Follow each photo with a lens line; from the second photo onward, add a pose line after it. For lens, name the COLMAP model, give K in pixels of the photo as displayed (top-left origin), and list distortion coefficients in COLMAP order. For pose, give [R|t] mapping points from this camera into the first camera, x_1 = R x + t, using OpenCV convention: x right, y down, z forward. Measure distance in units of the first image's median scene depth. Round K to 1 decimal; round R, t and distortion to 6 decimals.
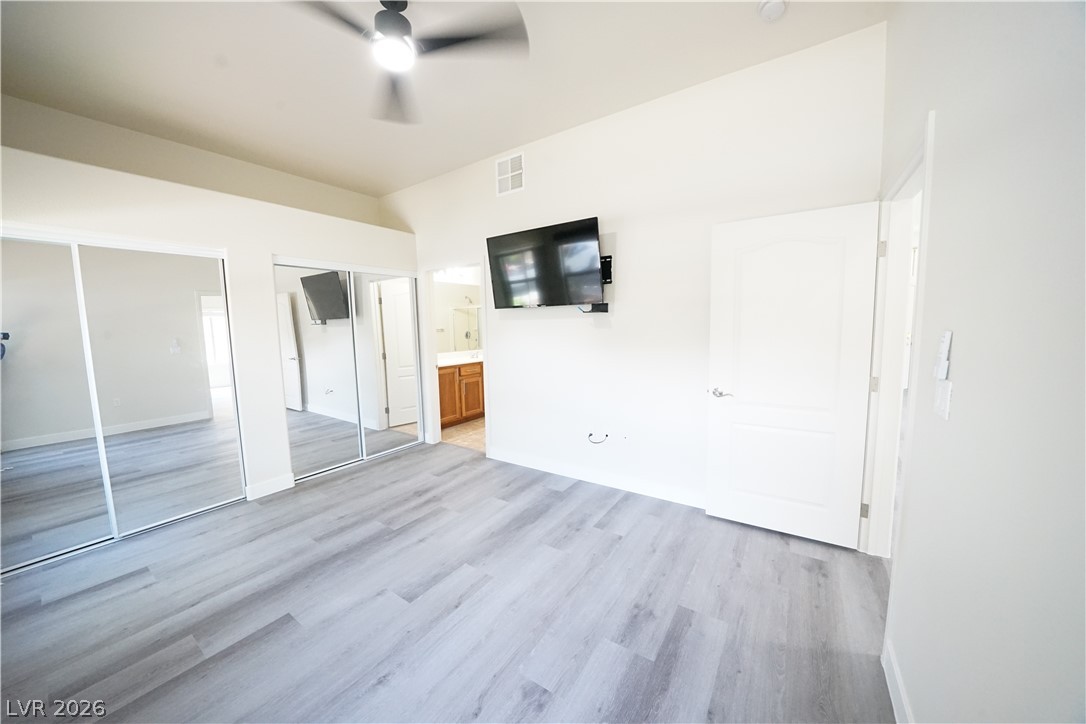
lens RADIAL K [[374.7, 0, 548.4], [0, 374.7, 368.8], [0, 0, 1]] dist [-0.023411, 0.002271]
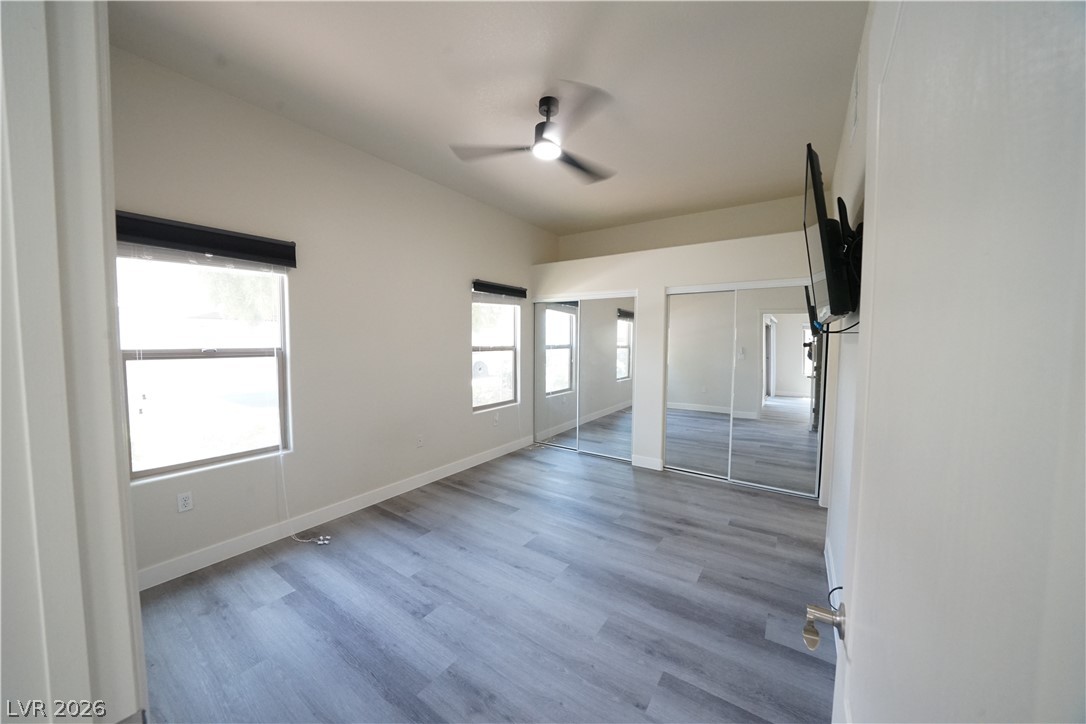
lens RADIAL K [[374.7, 0, 540.9], [0, 374.7, 372.9], [0, 0, 1]] dist [-0.023411, 0.002271]
pose [[-0.019507, 0.106562, -0.994115, 0.619415], [-0.121310, 0.986706, 0.108148, -0.109275], [0.992423, 0.122706, -0.006321, 0.653320]]
